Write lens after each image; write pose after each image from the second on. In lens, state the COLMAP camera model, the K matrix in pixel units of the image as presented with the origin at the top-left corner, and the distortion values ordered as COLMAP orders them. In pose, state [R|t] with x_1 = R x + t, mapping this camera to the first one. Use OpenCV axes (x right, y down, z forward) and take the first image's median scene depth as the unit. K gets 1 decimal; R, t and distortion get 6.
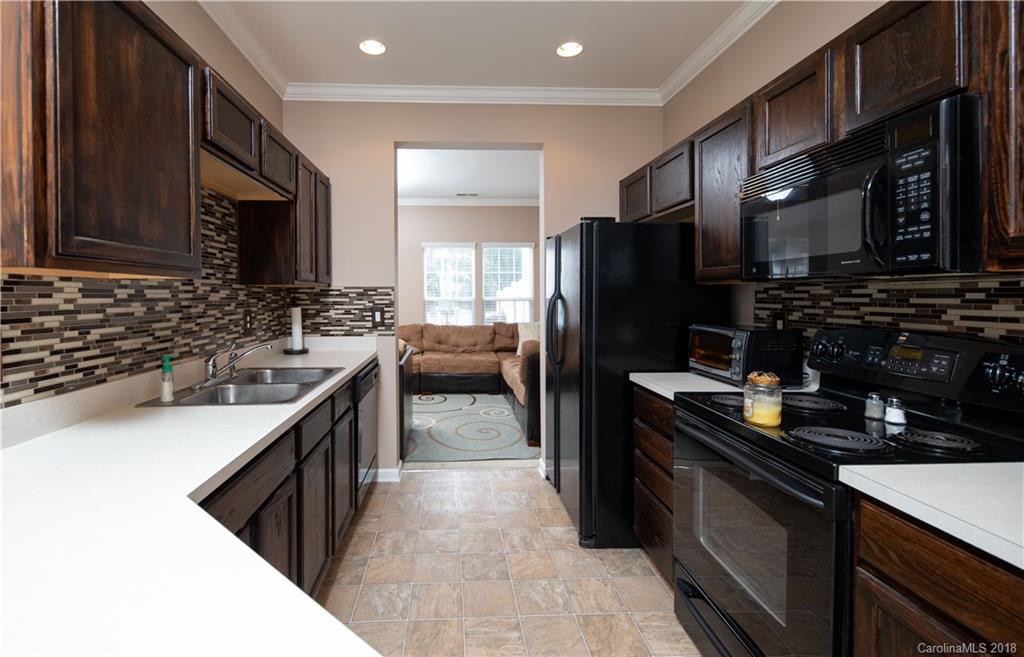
lens RADIAL K [[445.0, 0, 473.2], [0, 445.0, 301.3], [0, 0, 1]] dist [0.007641, -0.005813]
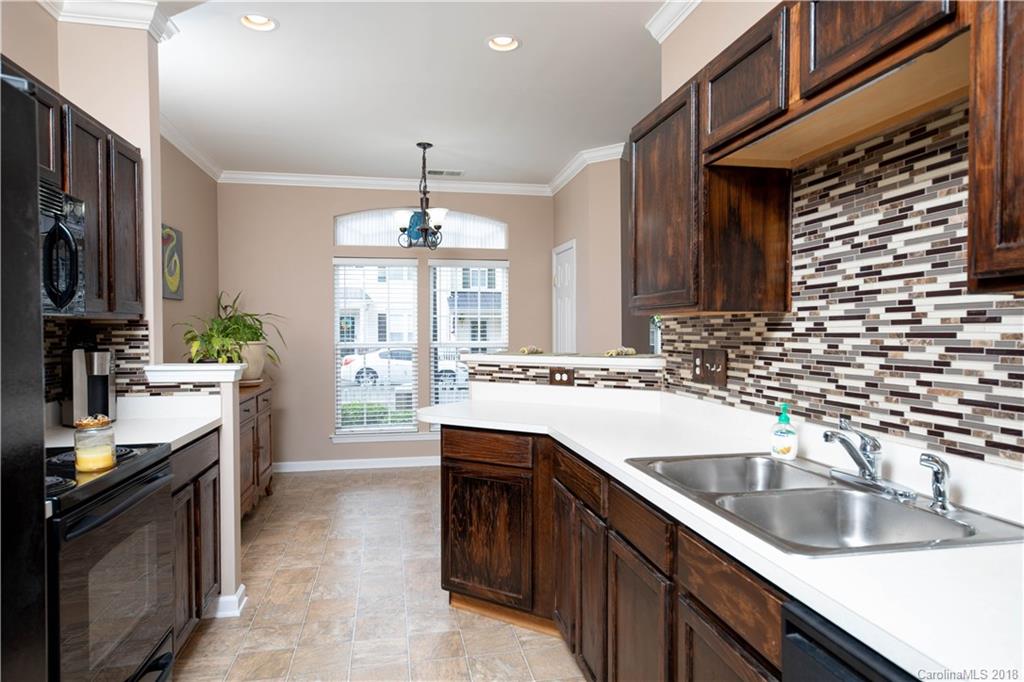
lens RADIAL K [[630.3, 0, 509.3], [0, 630.3, 342.5], [0, 0, 1]] dist [0.008045, 0.011684]
pose [[-0.990188, 0.011415, -0.139275, -0.024300], [0.006747, 0.999401, 0.033945, -0.027320], [0.139579, 0.032673, -0.989672, 1.772248]]
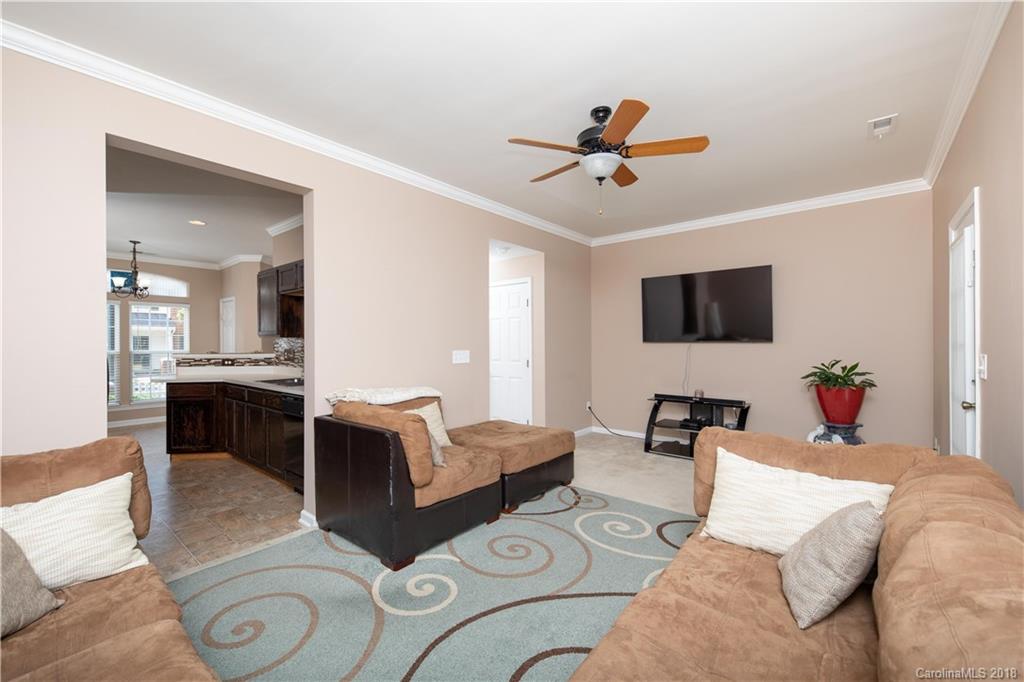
lens RADIAL K [[408.8, 0, 515.0], [0, 408.8, 344.4], [0, 0, 1]] dist [0.007188, -0.005388]
pose [[-0.664682, 0.012483, -0.747022, 0.349459], [-0.003189, 0.999804, 0.019544, -0.051014], [0.747119, 0.015373, -0.664512, 3.274634]]
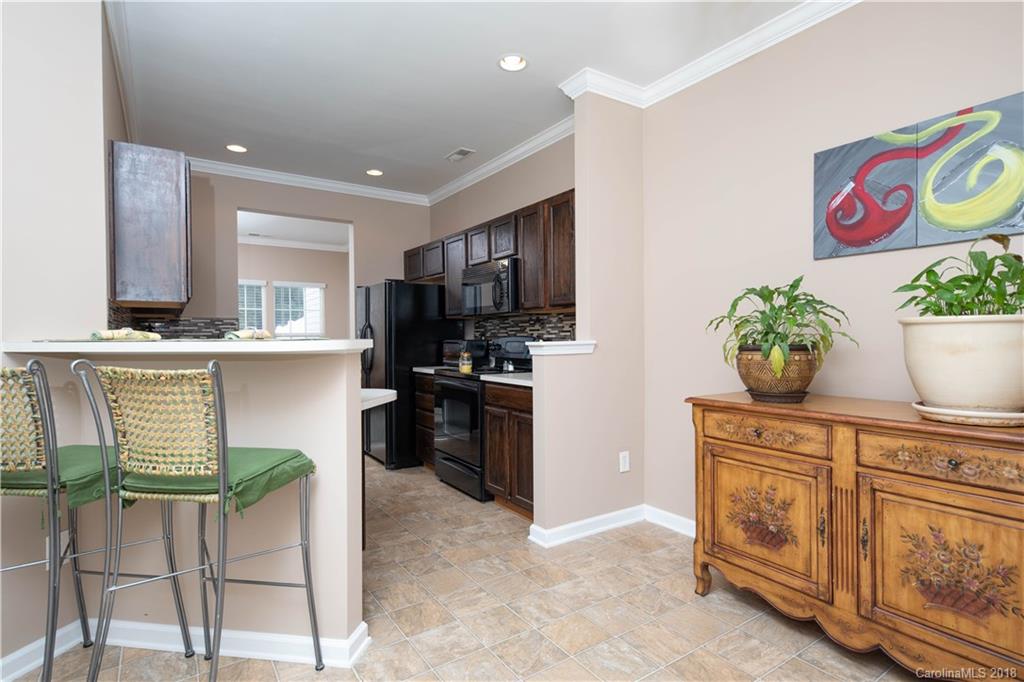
lens RADIAL K [[511.0, 0, 509.0], [0, 511.0, 342.9], [0, 0, 1]] dist [0.004652, -0.001999]
pose [[0.858716, -0.007447, 0.512398, -0.433065], [0.010557, 0.999939, -0.003160, 0.084928], [-0.512343, 0.008122, 0.858743, -1.130480]]
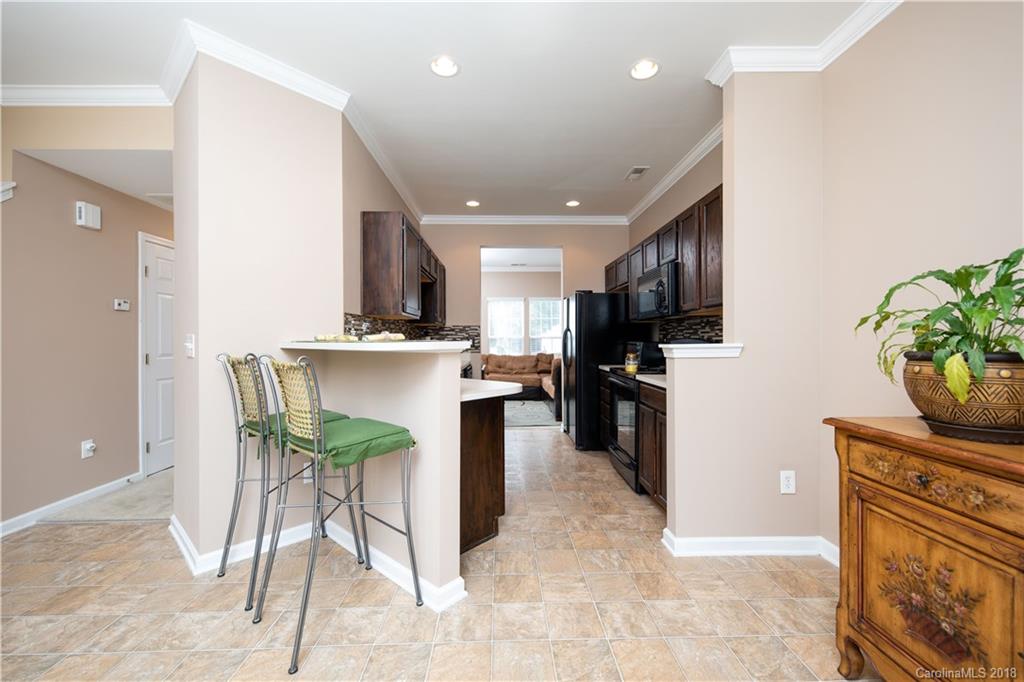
lens RADIAL K [[408.8, 0, 510.1], [0, 408.8, 342.6], [0, 0, 1]] dist [0.007188, -0.005388]
pose [[0.999601, -0.000463, -0.028231, -0.011716], [0.000234, 0.999967, -0.008127, 0.082362], [0.028234, 0.008118, 0.999568, -1.080324]]
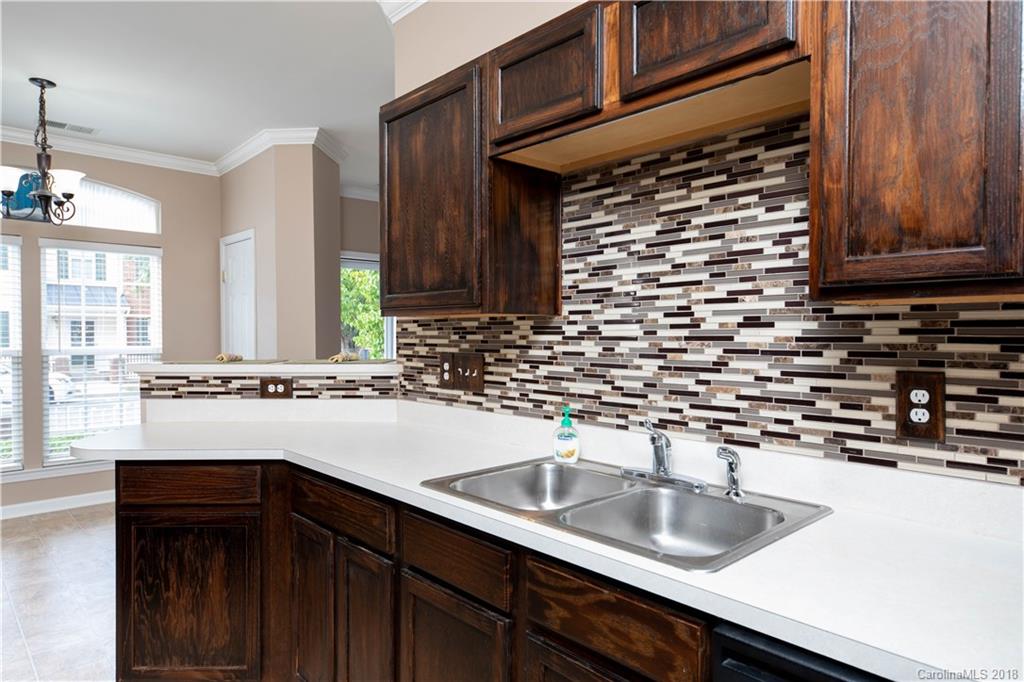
lens RADIAL K [[630.3, 0, 510.2], [0, 630.3, 341.9], [0, 0, 1]] dist [0.008045, 0.011684]
pose [[-0.767493, 0.016607, -0.640842, 0.110842], [-0.003396, 0.999545, 0.029970, -0.026173], [0.641048, 0.025178, -0.767087, 1.553834]]
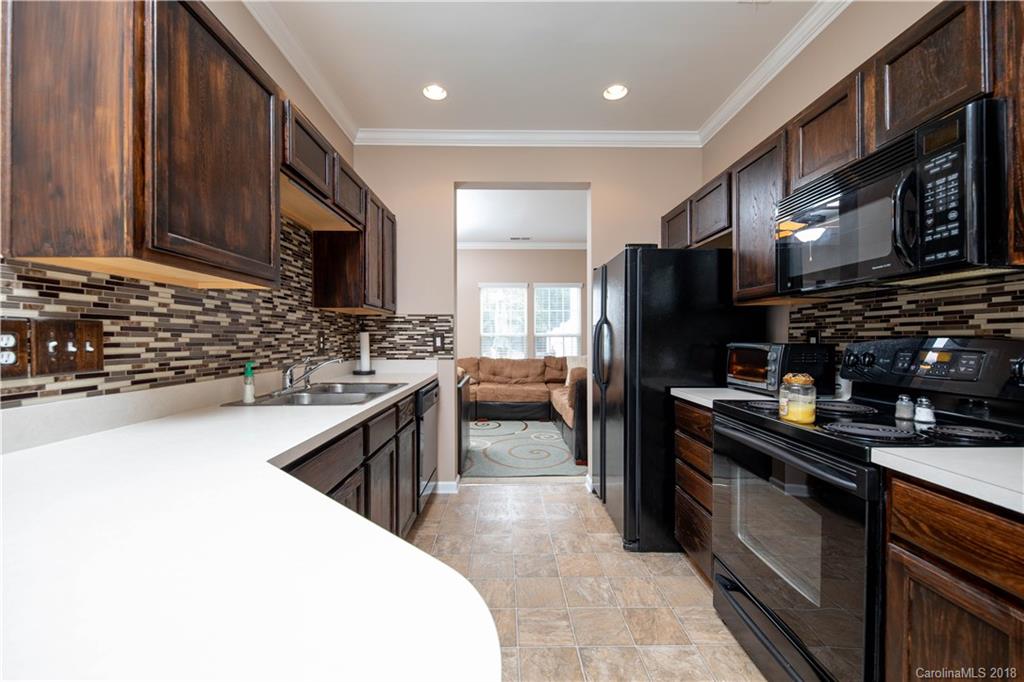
lens RADIAL K [[408.8, 0, 514.6], [0, 408.8, 341.3], [0, 0, 1]] dist [0.007188, -0.005388]
pose [[0.999656, 0.003268, -0.026018, -0.001464], [-0.003473, 0.999963, -0.007837, 0.066138], [0.025991, 0.007925, 0.999631, 0.001260]]
